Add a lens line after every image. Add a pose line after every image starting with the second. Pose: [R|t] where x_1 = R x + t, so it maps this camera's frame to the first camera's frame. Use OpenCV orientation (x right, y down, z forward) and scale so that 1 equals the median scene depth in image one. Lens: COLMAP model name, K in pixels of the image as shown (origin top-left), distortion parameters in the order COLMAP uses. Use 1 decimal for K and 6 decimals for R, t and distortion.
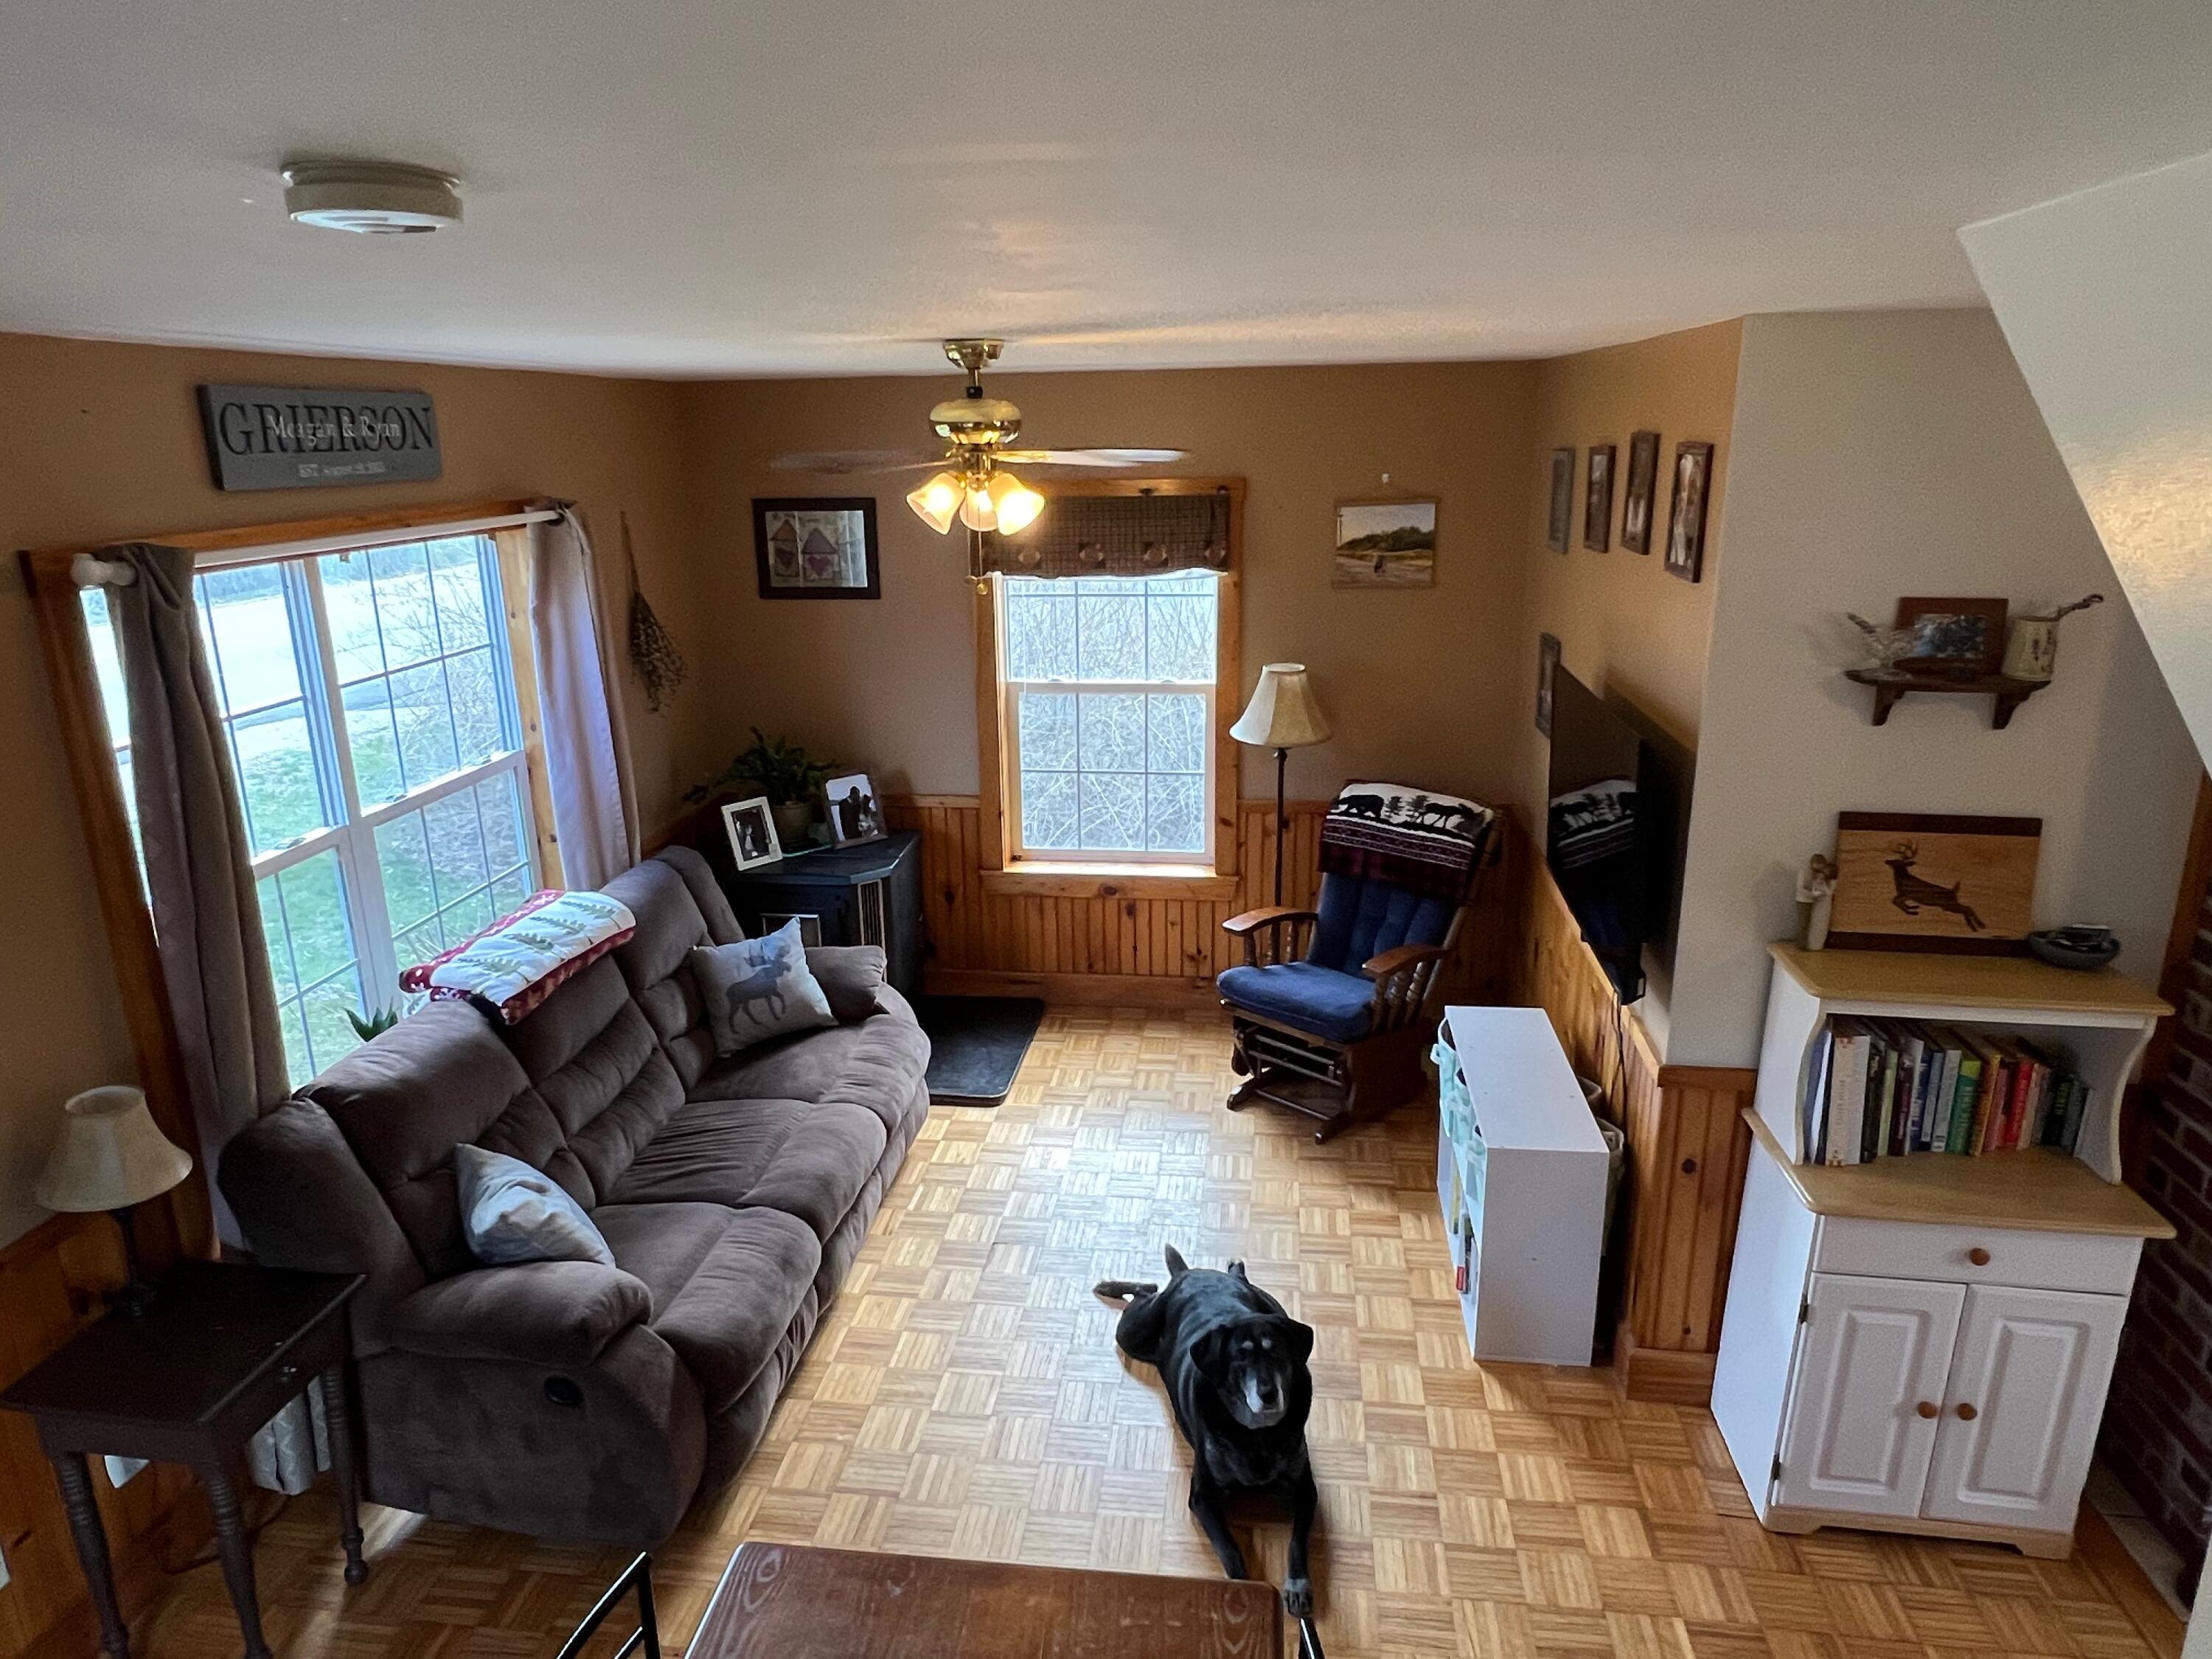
lens RADIAL K [[1418.8, 0, 1105.8], [0, 1418.8, 840.3], [0, 0, 1]] dist [0.002662, 0.001554]
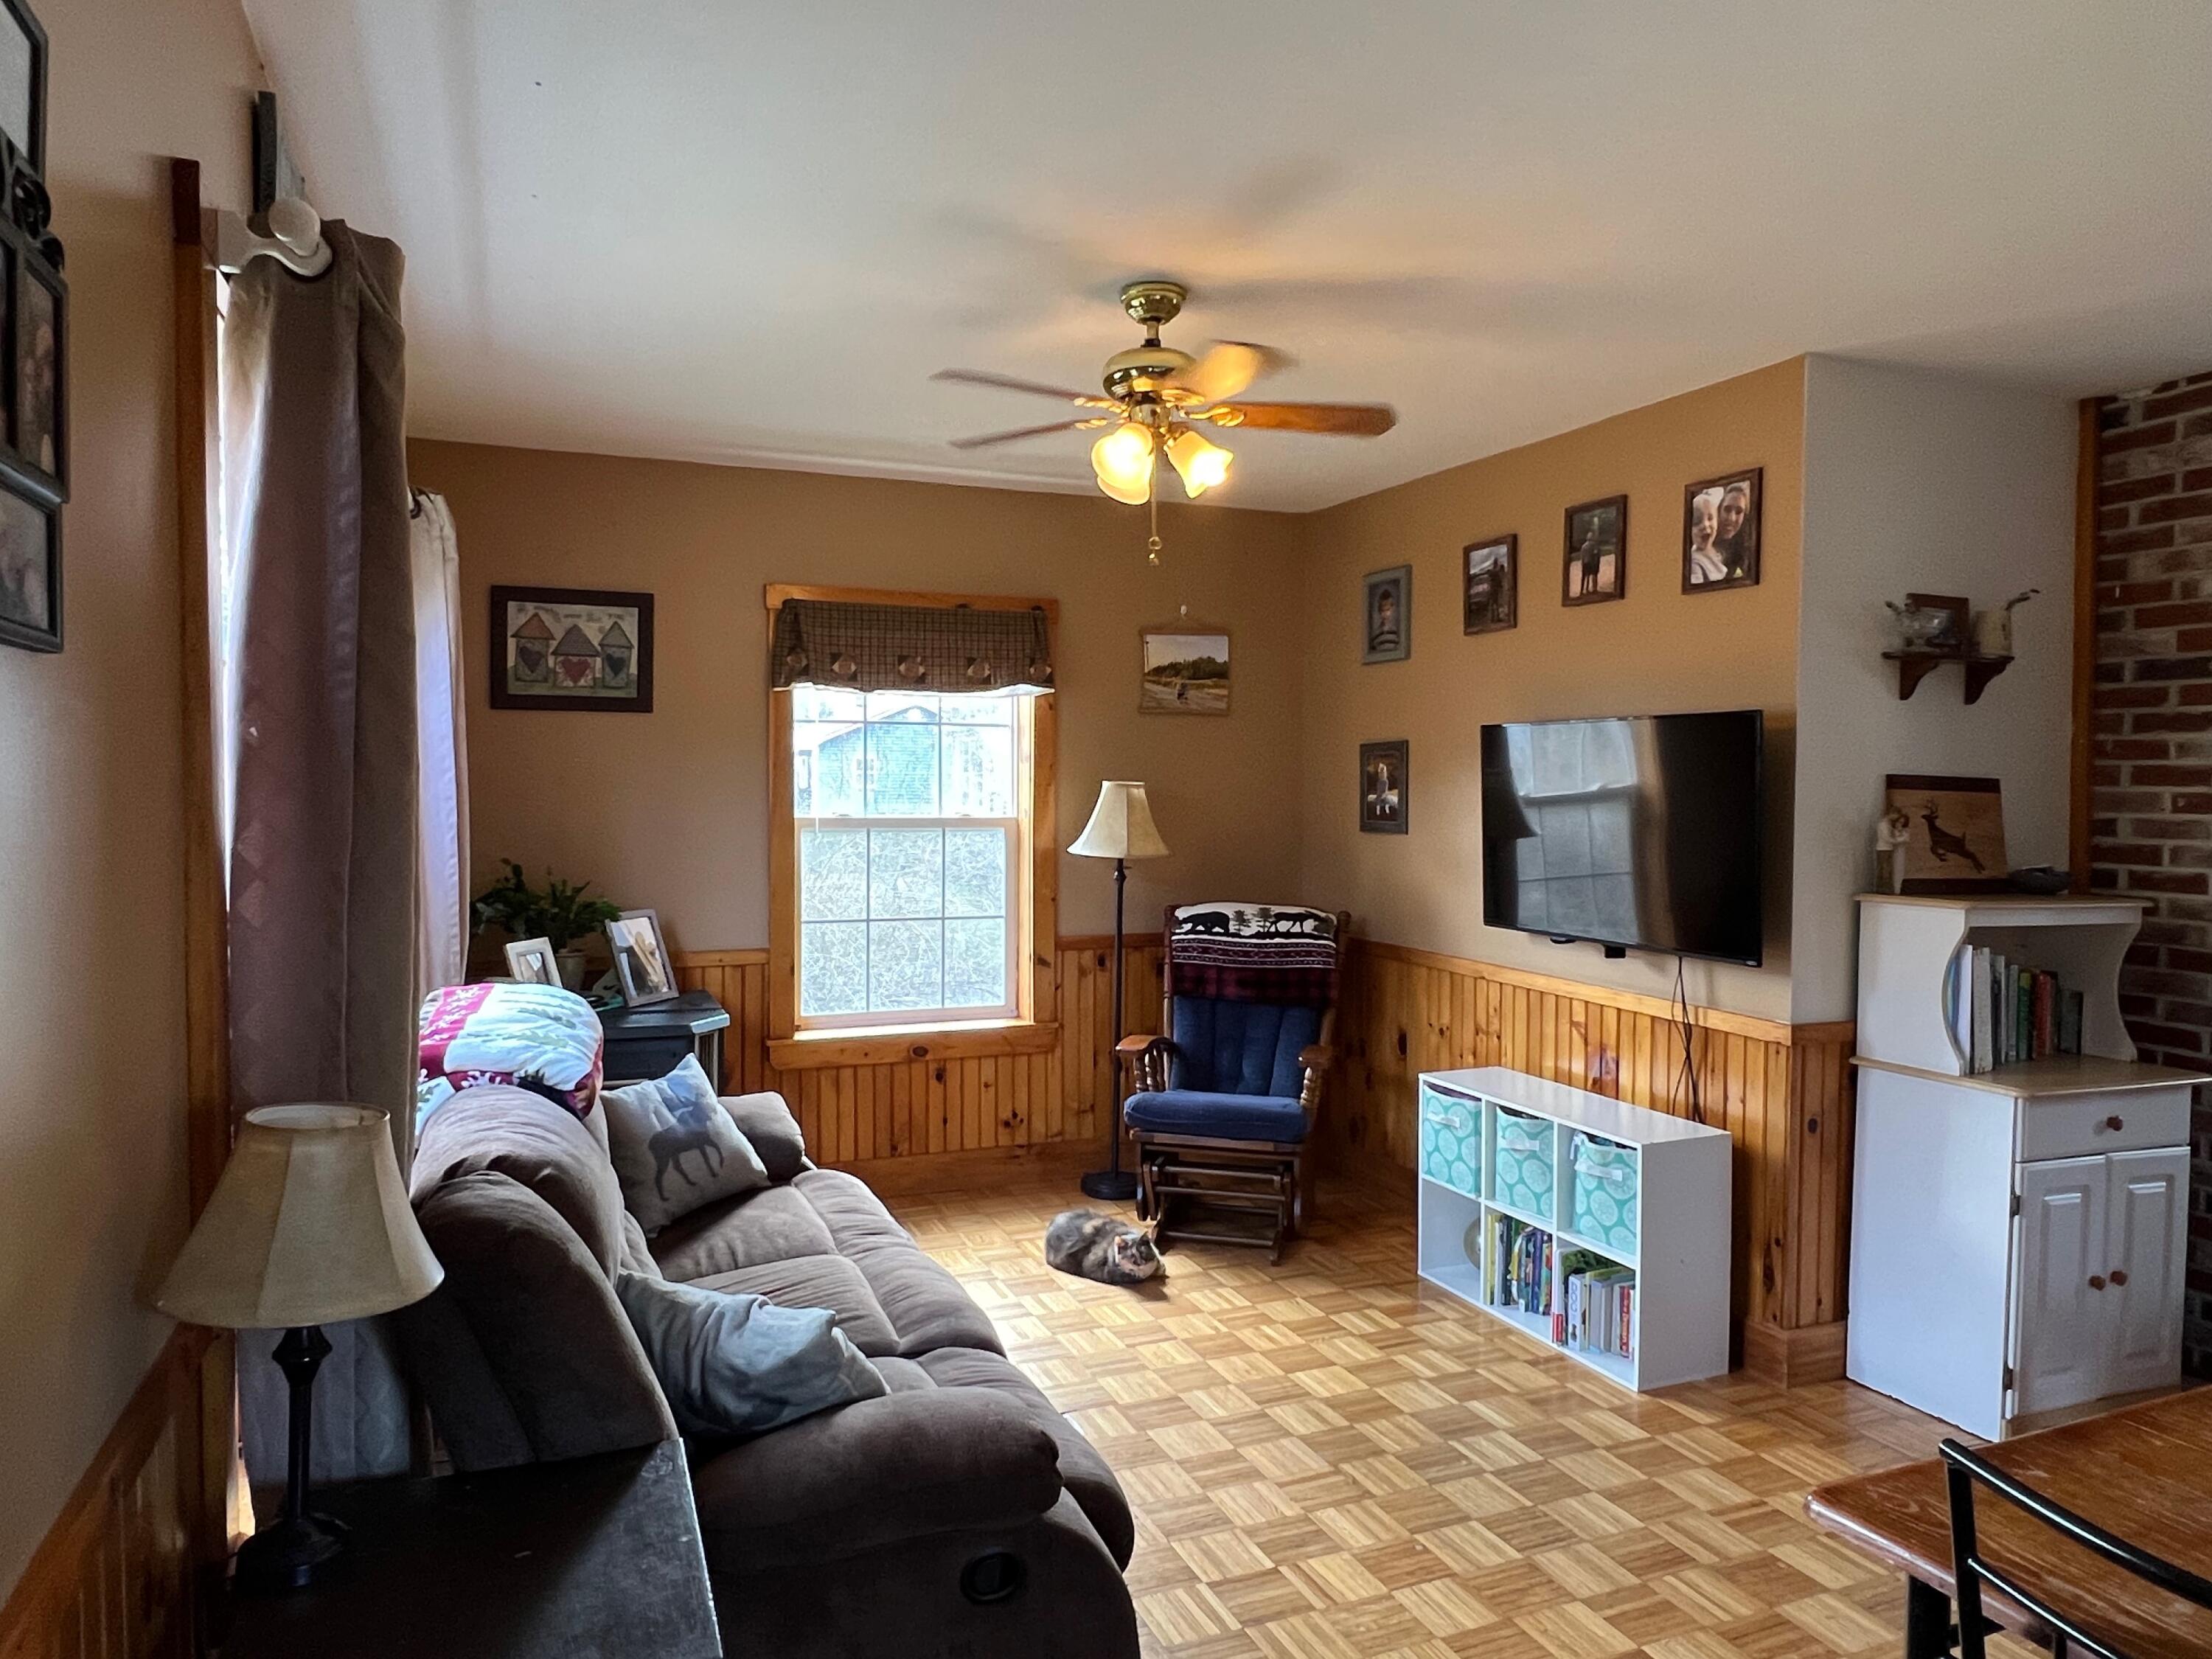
lens RADIAL K [[1416.8, 0, 1102.2], [0, 1416.8, 828.1], [0, 0, 1]] dist [0.003587, 0.000133]
pose [[0.868602, 0.003888, 0.495496, -0.364662], [0.120862, 0.968105, -0.219467, 0.117615], [-0.480545, 0.250516, 0.840427, 0.201728]]
